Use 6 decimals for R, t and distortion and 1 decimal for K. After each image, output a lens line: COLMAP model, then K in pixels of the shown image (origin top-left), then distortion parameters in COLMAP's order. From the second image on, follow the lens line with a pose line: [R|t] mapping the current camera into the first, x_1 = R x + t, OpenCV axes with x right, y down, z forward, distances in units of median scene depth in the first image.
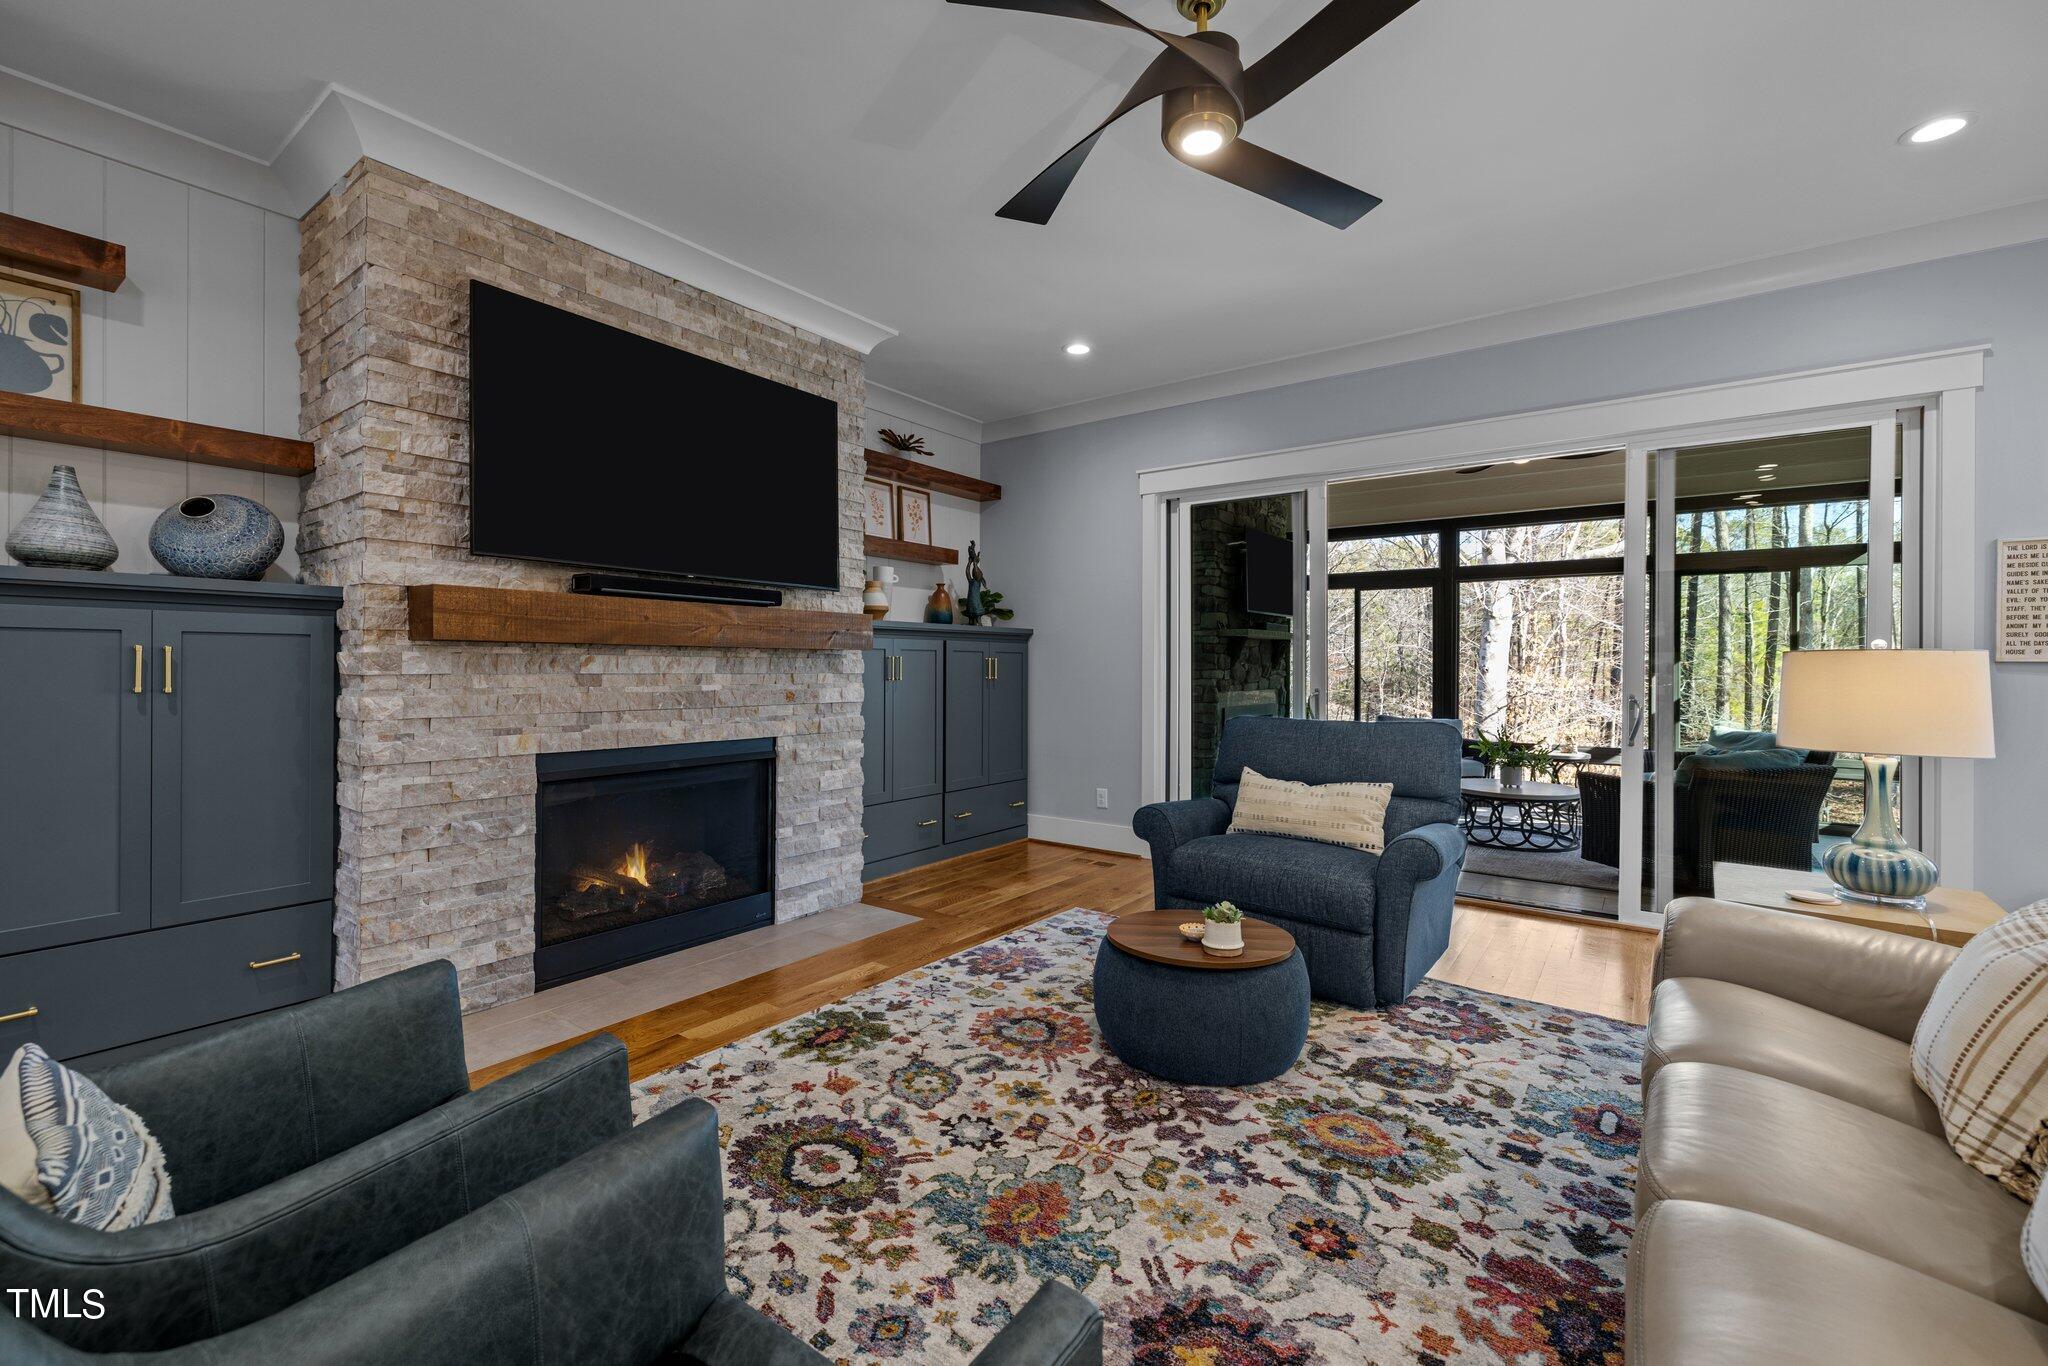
lens RADIAL K [[864.2, 0, 1014.5], [0, 864.2, 661.5], [0, 0, 1]] dist [0.002089, 0.000375]
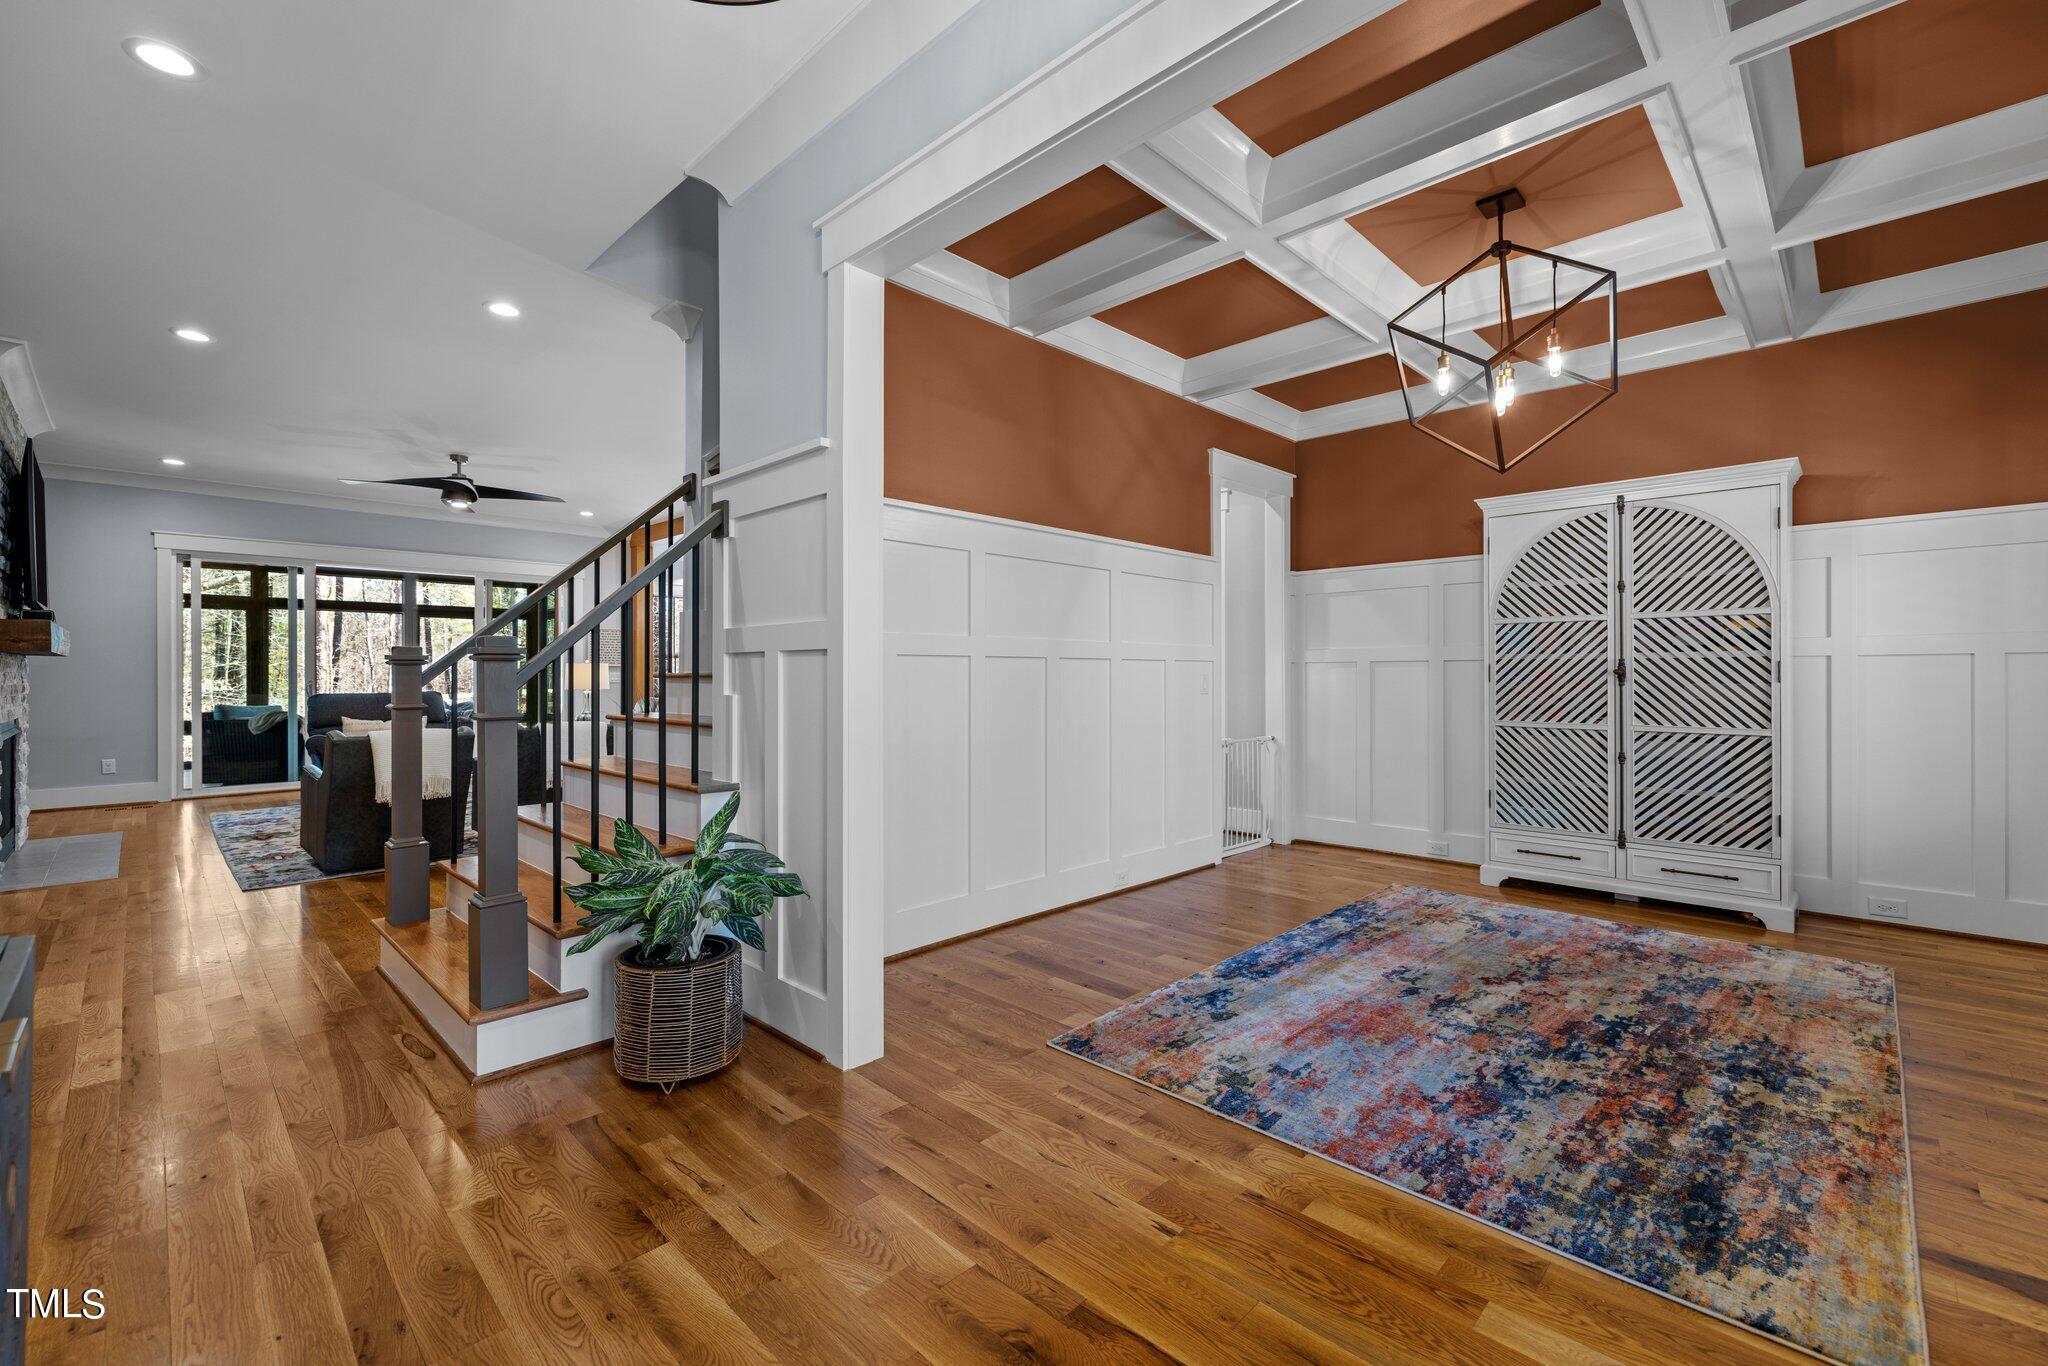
lens RADIAL K [[864.2, 0, 1025.6], [0, 864.2, 671.9], [0, 0, 1]] dist [0.002089, 0.000375]
pose [[0.114861, -0.004106, 0.993373, -1.855002], [-0.003071, 0.999985, 0.004488, -0.001578], [-0.993377, -0.003566, 0.114847, -0.919519]]
